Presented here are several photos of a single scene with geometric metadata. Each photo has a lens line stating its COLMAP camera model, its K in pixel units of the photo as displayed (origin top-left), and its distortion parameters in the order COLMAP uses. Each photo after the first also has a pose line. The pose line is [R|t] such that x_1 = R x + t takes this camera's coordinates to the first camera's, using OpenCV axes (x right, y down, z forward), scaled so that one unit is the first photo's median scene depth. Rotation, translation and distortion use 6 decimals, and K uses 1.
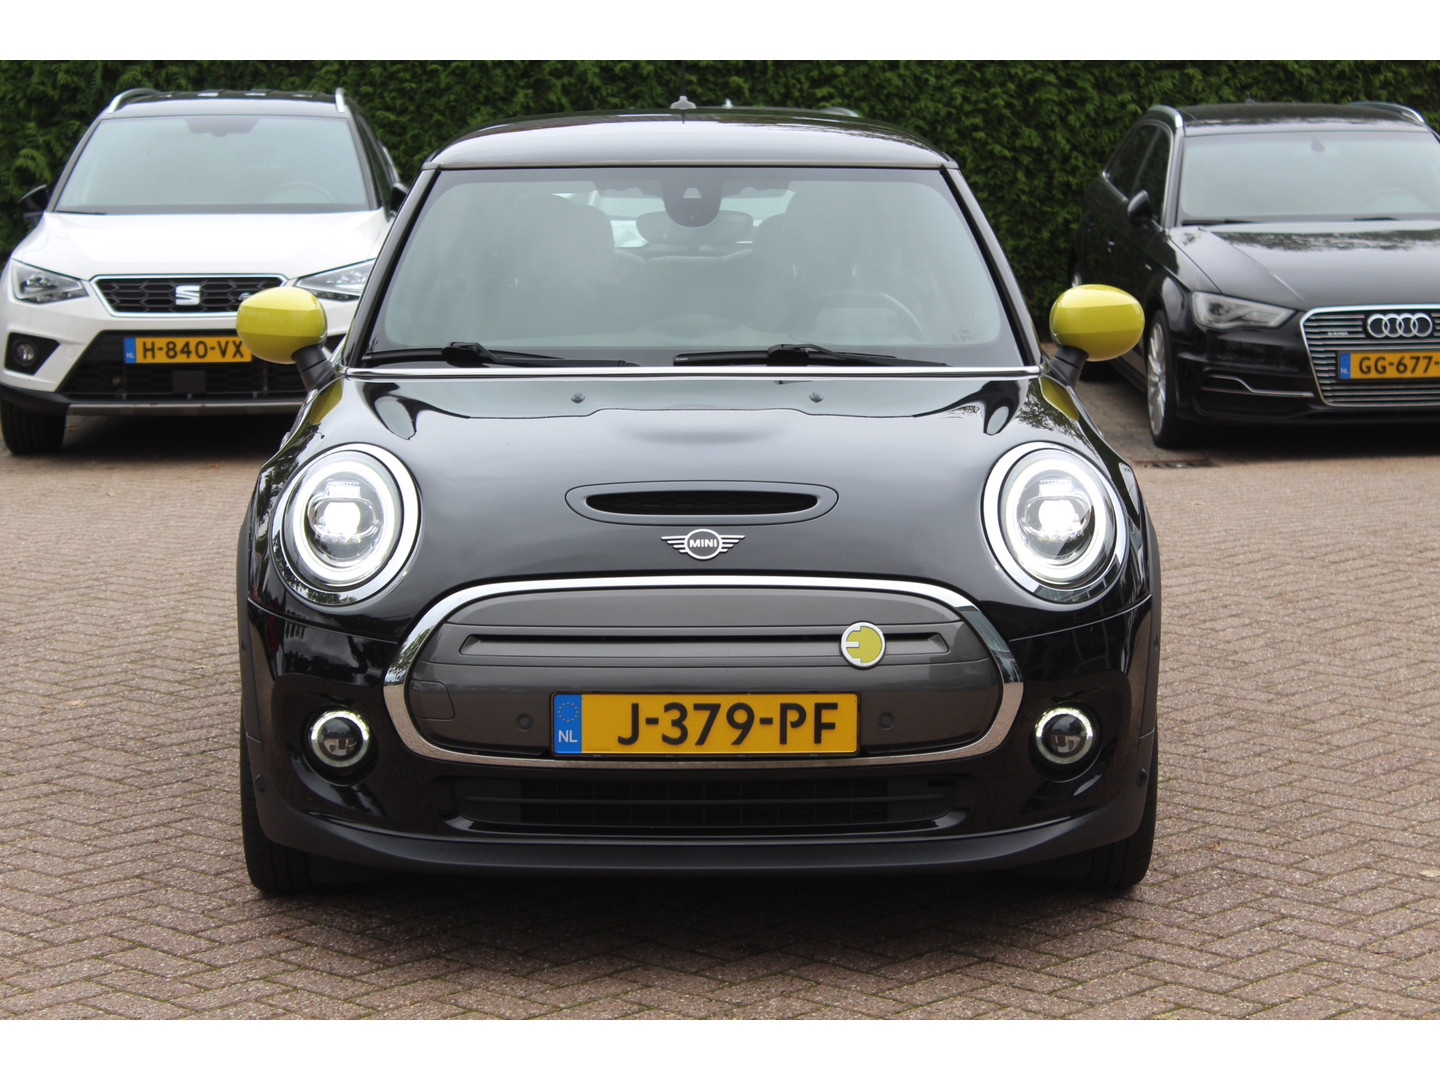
lens RADIAL K [[3398.6, 0, 720.9], [0, 3398.6, 546.9], [0, 0, 1]] dist [0.071283, 0.000000]
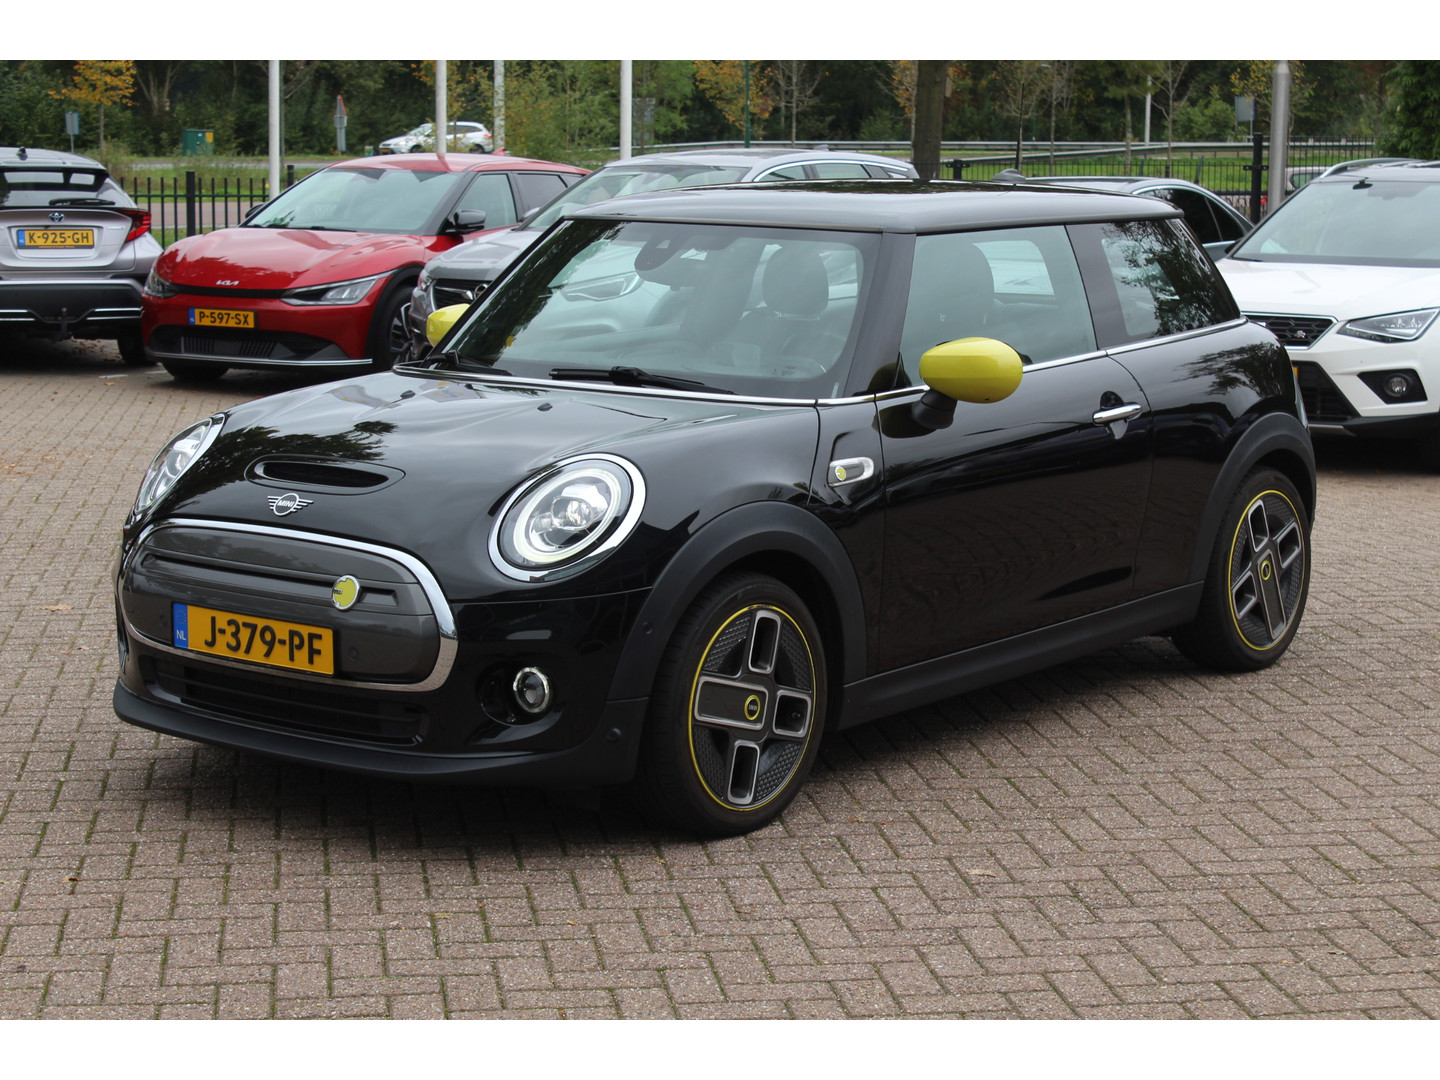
lens RADIAL K [[2829.4, 0, 720.2], [0, 2829.4, 538.9], [0, 0, 1]] dist [0.046205, 0.000000]
pose [[0.771193, 0.100715, -0.628584, 0.328541], [-0.100106, 0.994307, 0.036496, -0.017854], [0.628681, 0.034780, 0.776885, 0.102846]]
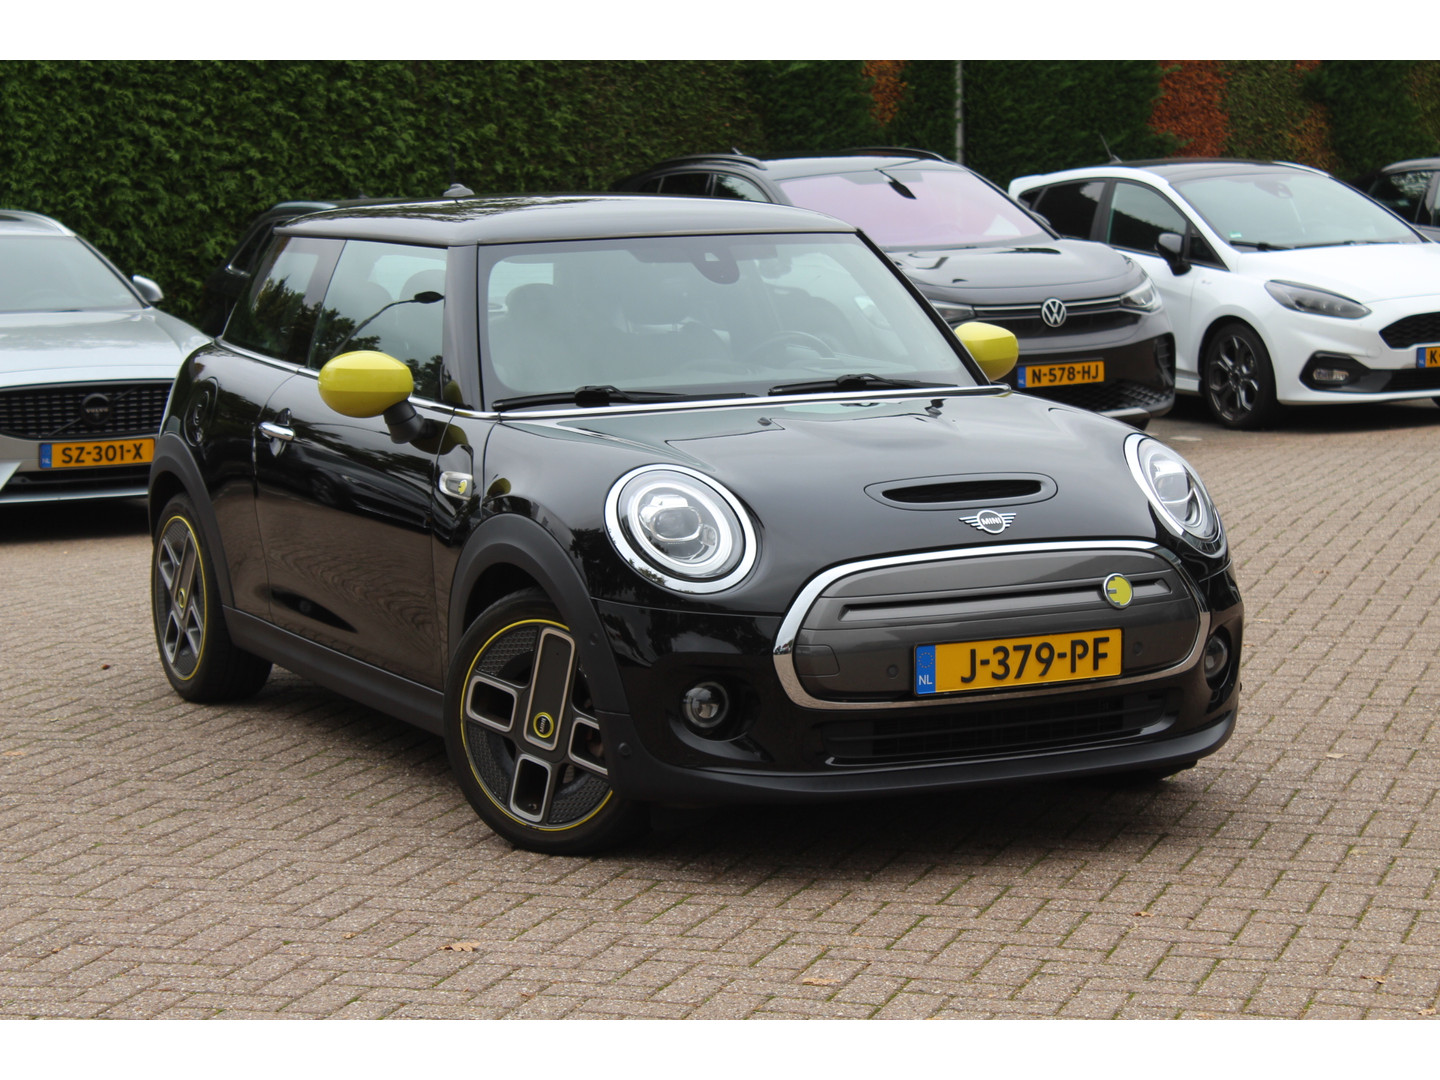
lens RADIAL K [[3398.6, 0, 722.3], [0, 3398.6, 537.3], [0, 0, 1]] dist [0.071283, 0.000000]
pose [[0.908261, -0.063472, 0.413561, -0.249371], [0.077855, 0.996802, -0.018001, 0.008045], [-0.411096, 0.048547, 0.910298, -0.043233]]
